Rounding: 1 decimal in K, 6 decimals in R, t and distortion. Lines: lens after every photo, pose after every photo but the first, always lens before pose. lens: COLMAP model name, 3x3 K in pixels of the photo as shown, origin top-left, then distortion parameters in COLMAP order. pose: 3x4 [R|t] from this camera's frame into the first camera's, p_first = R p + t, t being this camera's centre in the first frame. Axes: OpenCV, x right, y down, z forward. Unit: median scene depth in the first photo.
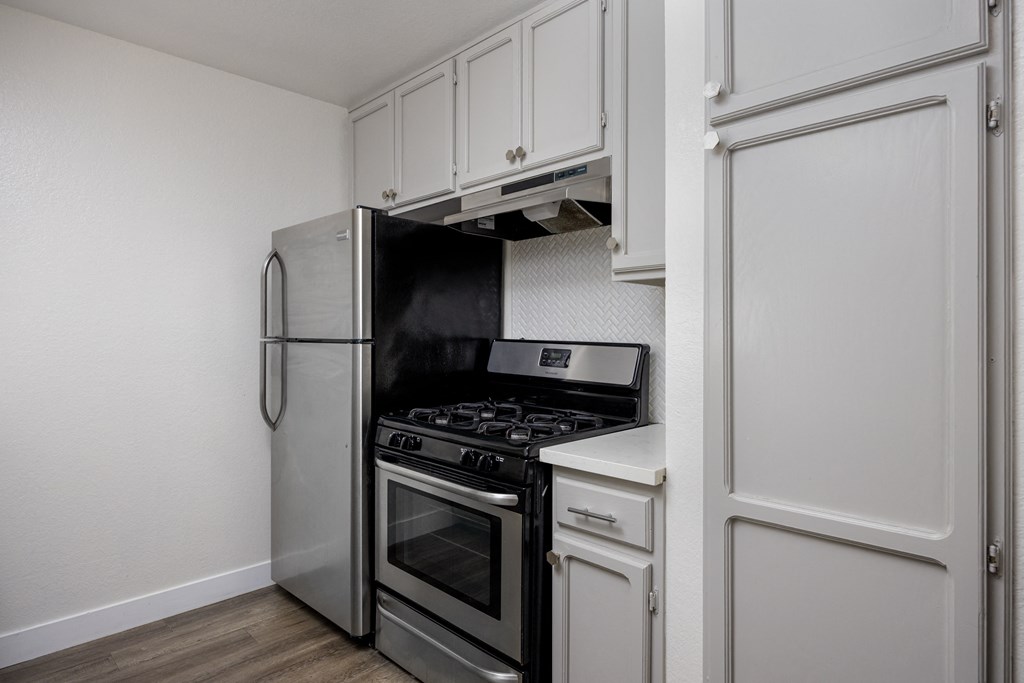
lens RADIAL K [[521.8, 0, 512.0], [0, 521.8, 341.5], [0, 0, 1]] dist [-0.014200, -0.000341]
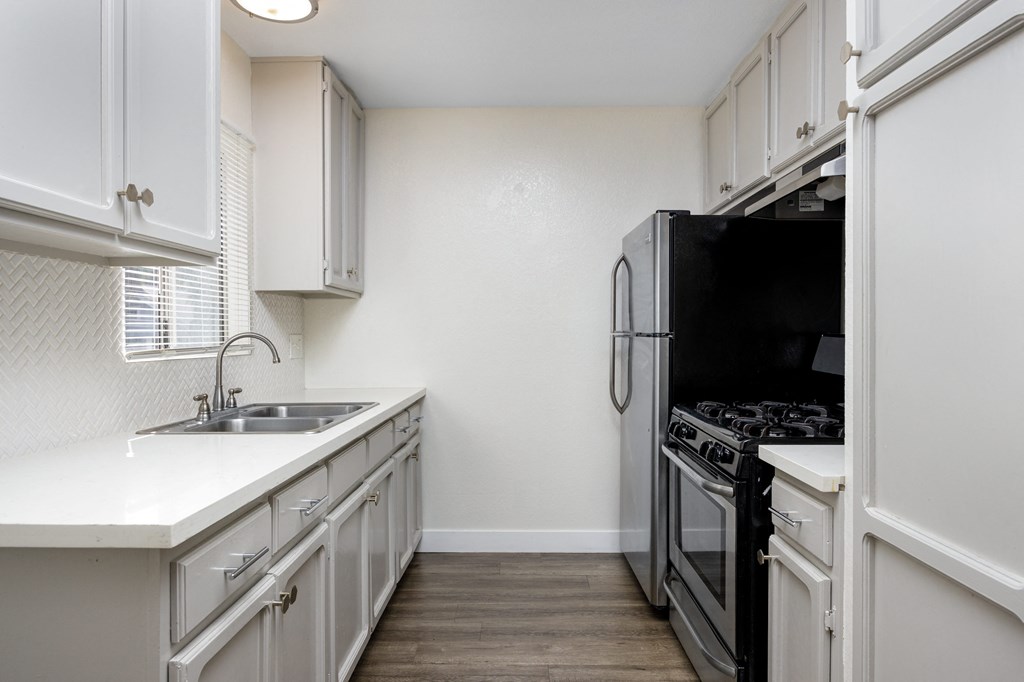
lens RADIAL K [[521.8, 0, 512.0], [0, 521.8, 341.0], [0, 0, 1]] dist [-0.014200, -0.000341]
pose [[0.748825, 0.014179, -0.662616, 0.184144], [-0.009796, 0.999899, 0.010326, 0.003569], [0.662695, -0.001241, 0.748888, -0.015725]]
